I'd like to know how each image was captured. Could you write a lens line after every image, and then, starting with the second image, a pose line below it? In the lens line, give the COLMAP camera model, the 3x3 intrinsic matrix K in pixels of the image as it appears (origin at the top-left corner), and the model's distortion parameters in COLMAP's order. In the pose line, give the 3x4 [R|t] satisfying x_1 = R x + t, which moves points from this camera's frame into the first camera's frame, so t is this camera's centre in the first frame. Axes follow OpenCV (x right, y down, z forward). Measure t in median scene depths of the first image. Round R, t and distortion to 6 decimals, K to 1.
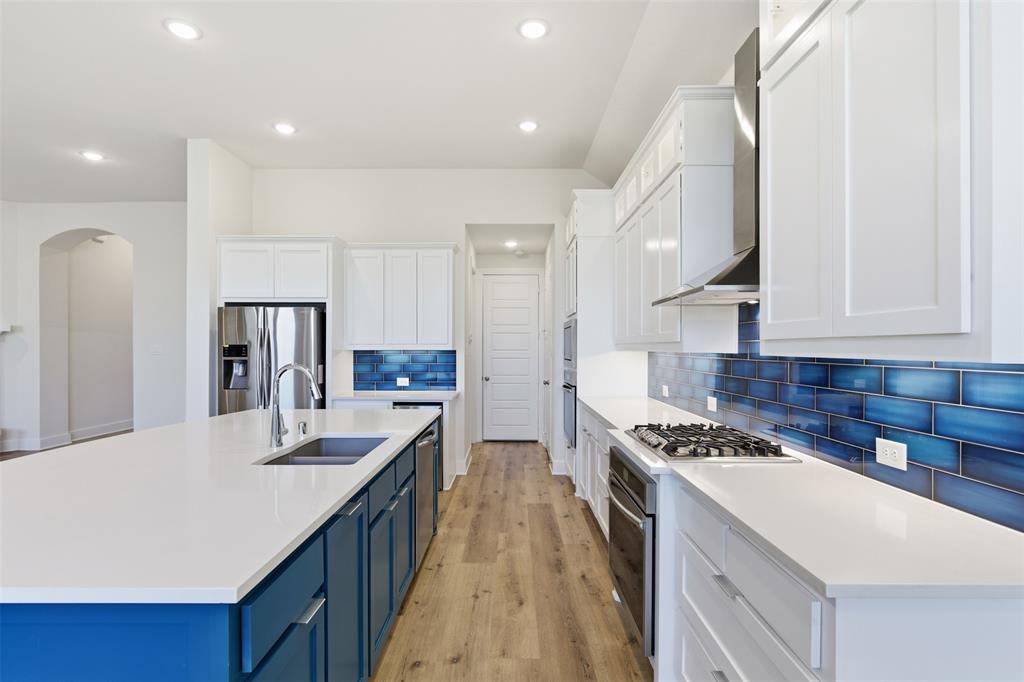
lens RADIAL K [[466.2, 0, 514.1], [0, 466.2, 345.5], [0, 0, 1]] dist [0.001258, -0.000037]
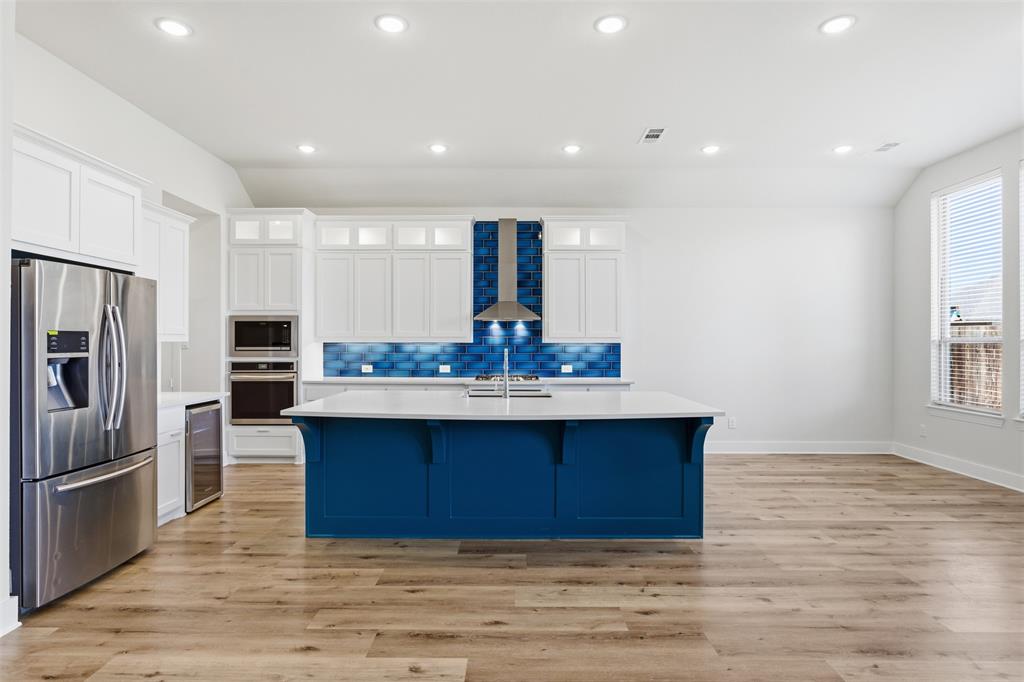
lens RADIAL K [[466.2, 0, 513.0], [0, 466.2, 342.2], [0, 0, 1]] dist [0.001258, -0.000037]
pose [[0.021471, 0.002723, 0.999766, -1.395347], [-0.002823, 0.999992, -0.002663, 0.015499], [-0.999765, -0.002765, 0.021478, 0.647565]]
